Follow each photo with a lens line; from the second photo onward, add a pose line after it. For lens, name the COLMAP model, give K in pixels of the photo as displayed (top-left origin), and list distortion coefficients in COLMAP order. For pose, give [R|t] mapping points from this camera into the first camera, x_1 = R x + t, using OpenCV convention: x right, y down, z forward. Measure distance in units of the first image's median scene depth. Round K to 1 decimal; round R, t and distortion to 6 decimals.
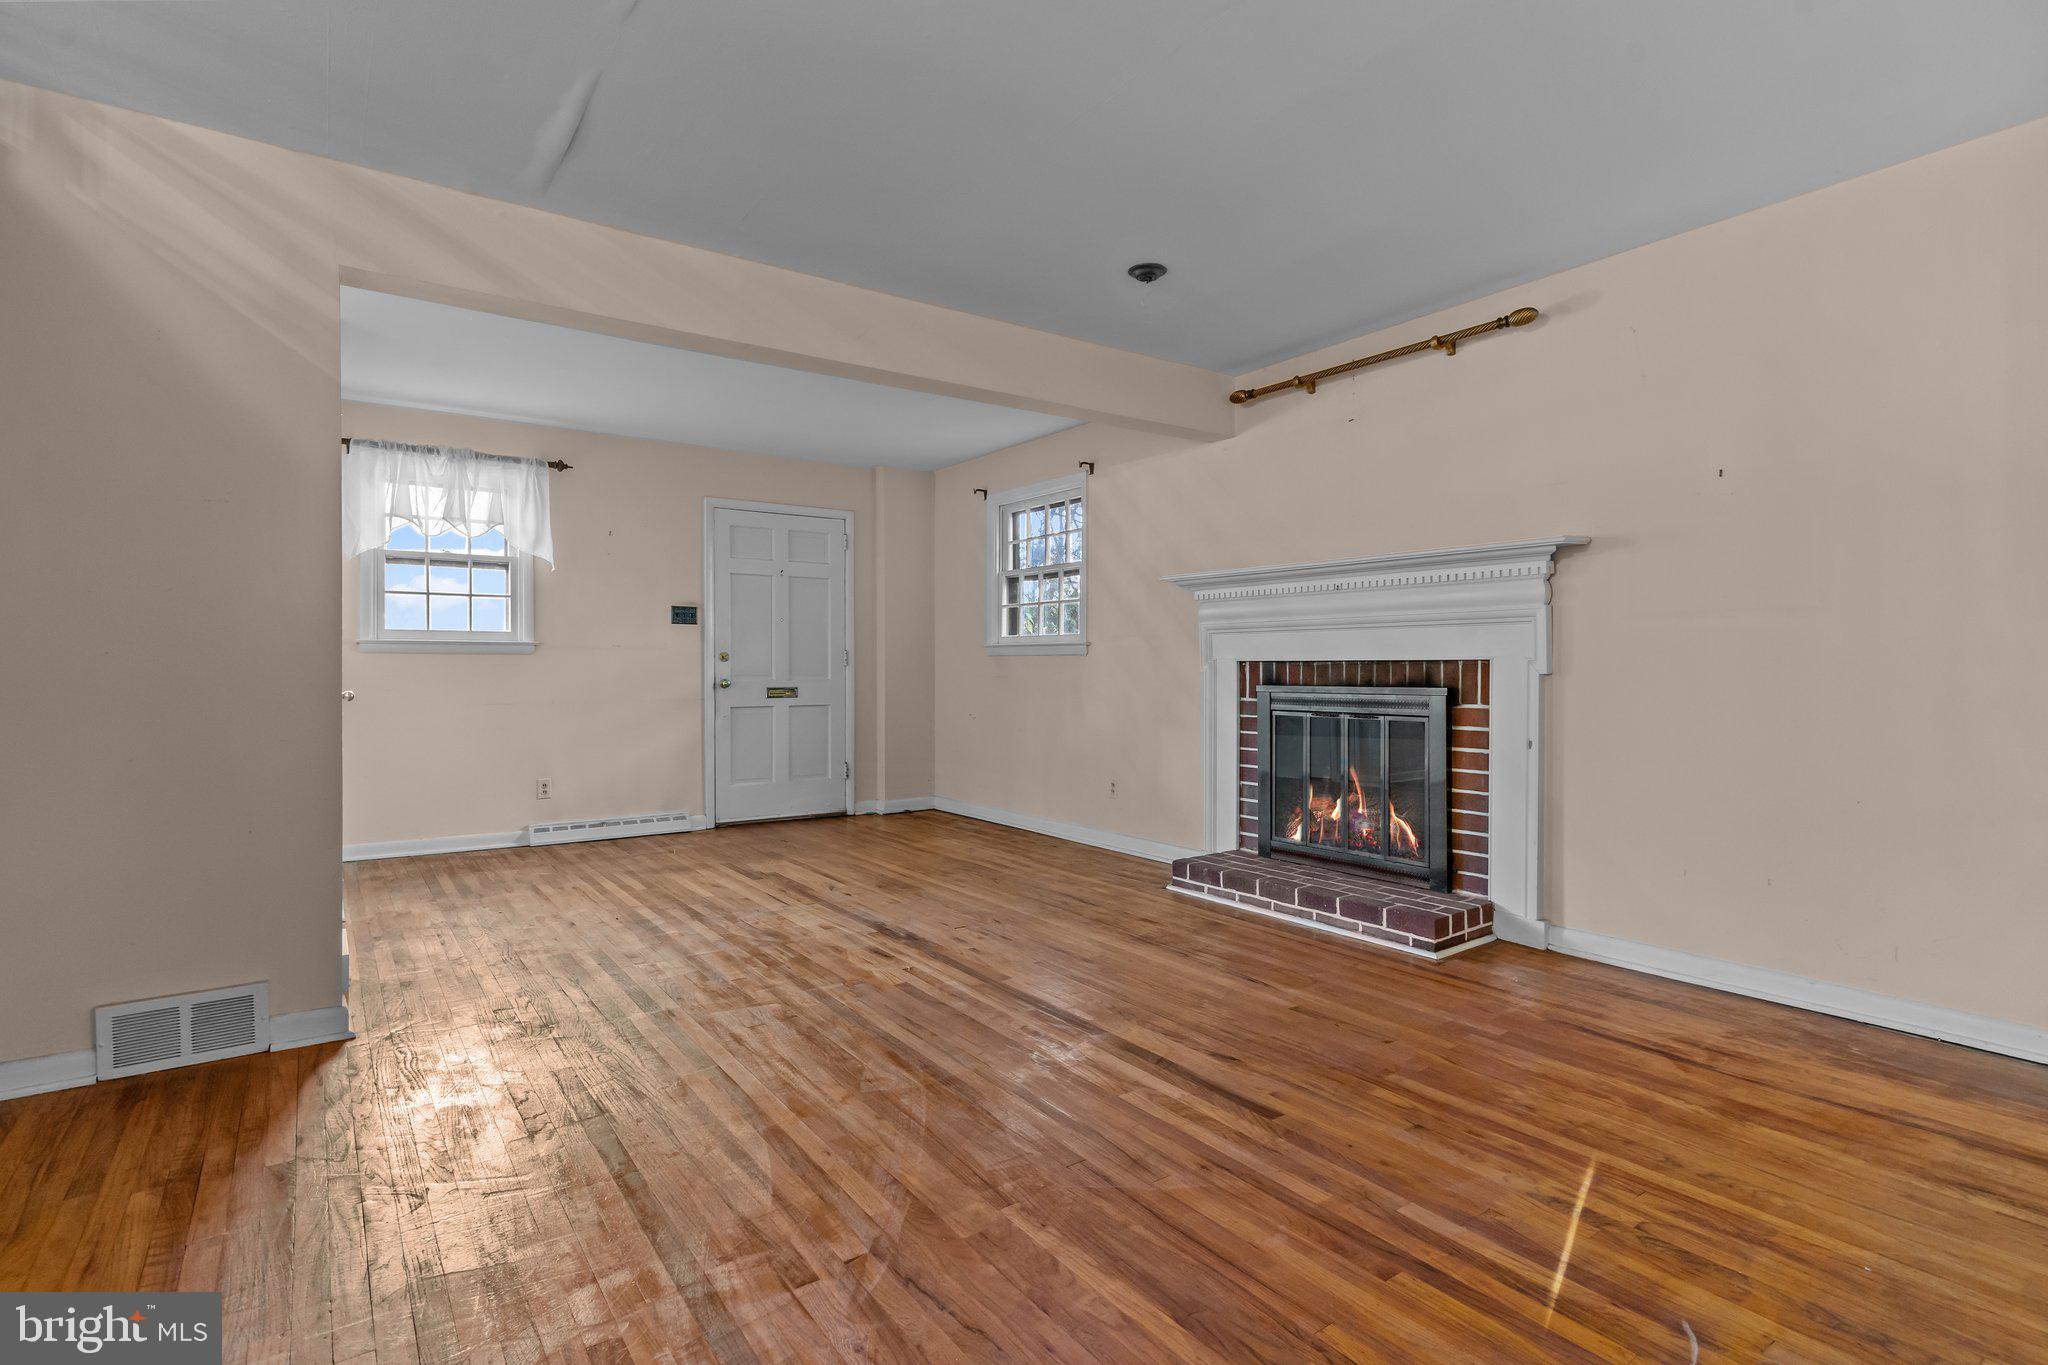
lens RADIAL K [[976.3, 0, 1021.1], [0, 976.3, 683.2], [0, 0, 1]] dist [-0.002366, -0.000433]
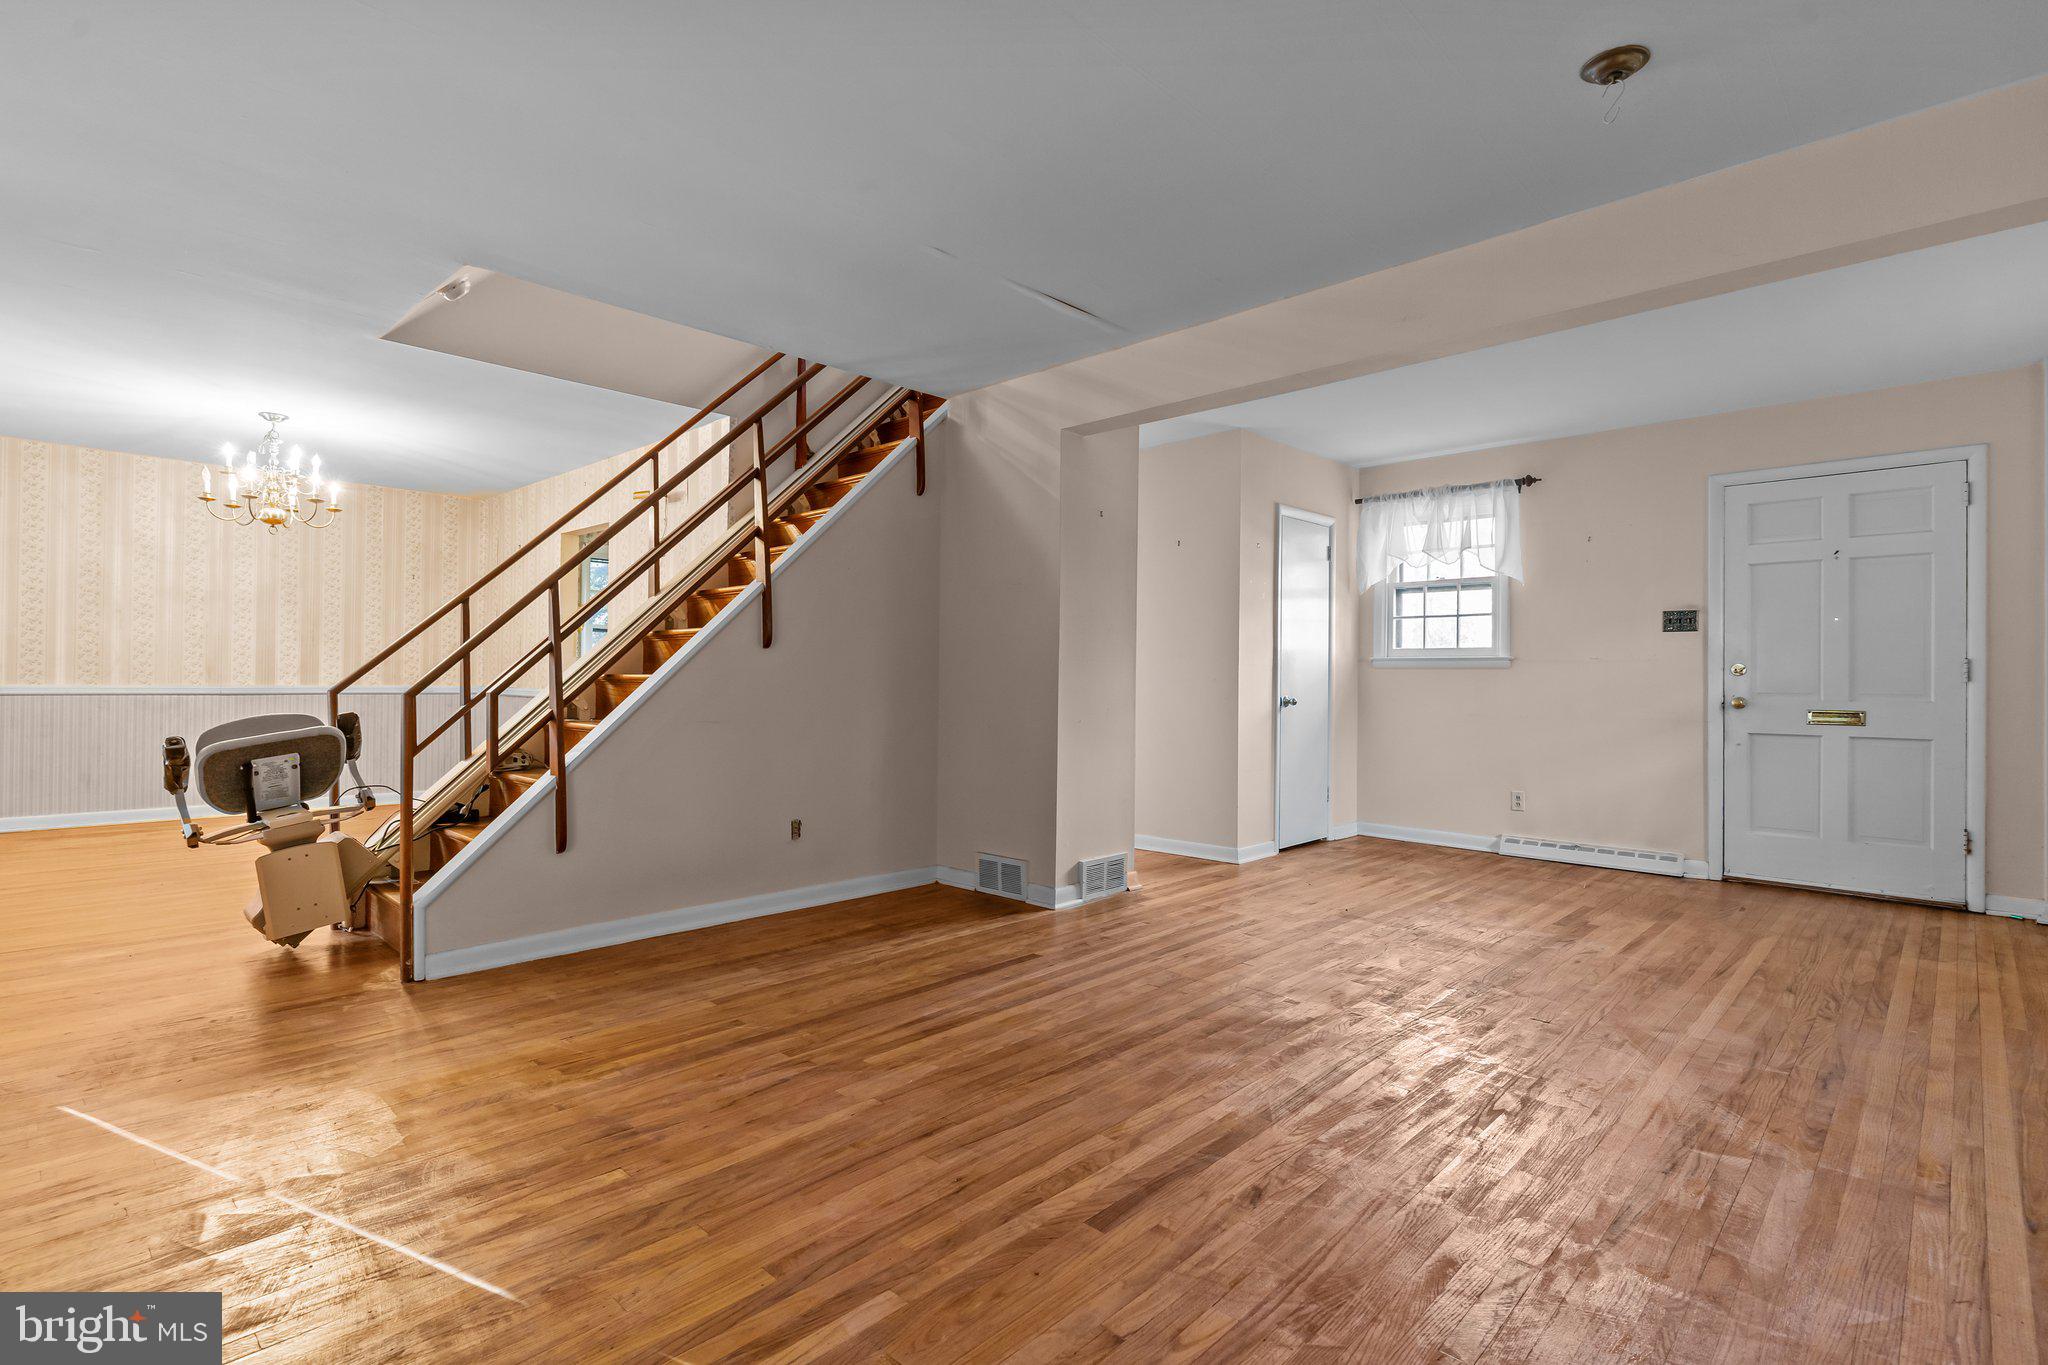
lens RADIAL K [[976.3, 0, 1024.9], [0, 976.3, 671.1], [0, 0, 1]] dist [-0.002366, -0.000433]
pose [[0.182705, -0.006367, -0.983147, 0.566777], [-0.023403, 0.999668, -0.010823, -0.005044], [0.982889, 0.024986, 0.182495, 0.420117]]
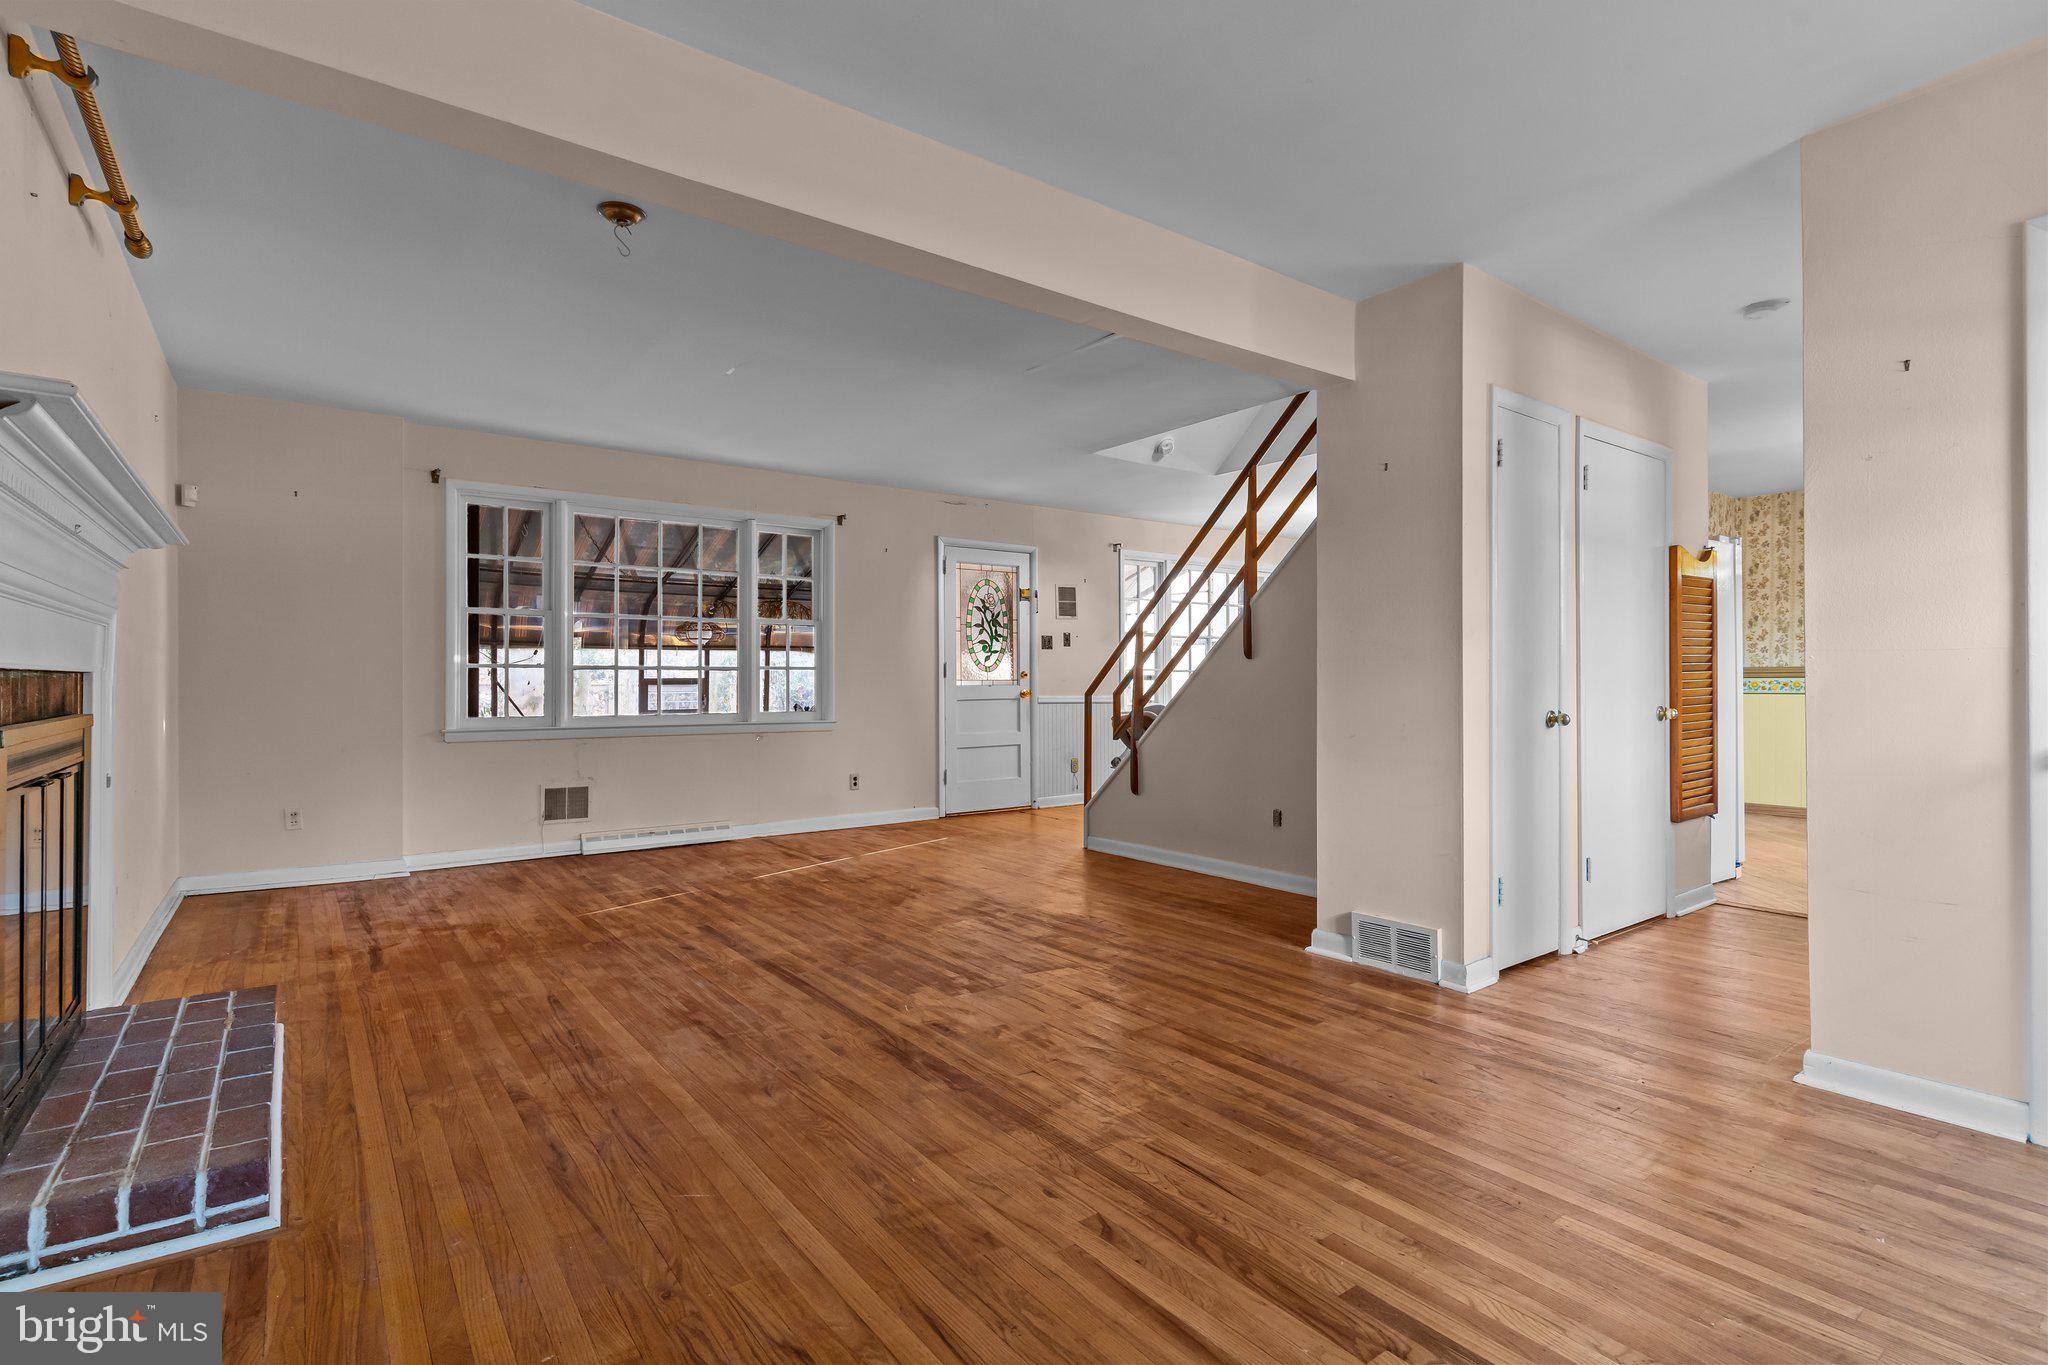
lens RADIAL K [[976.3, 0, 1017.3], [0, 976.3, 677.2], [0, 0, 1]] dist [-0.002366, -0.000433]
pose [[-0.999853, -0.000262, -0.017149, -0.161712], [-0.000495, 0.999907, 0.013601, -0.026195], [0.017144, 0.013608, -0.999760, 1.524832]]
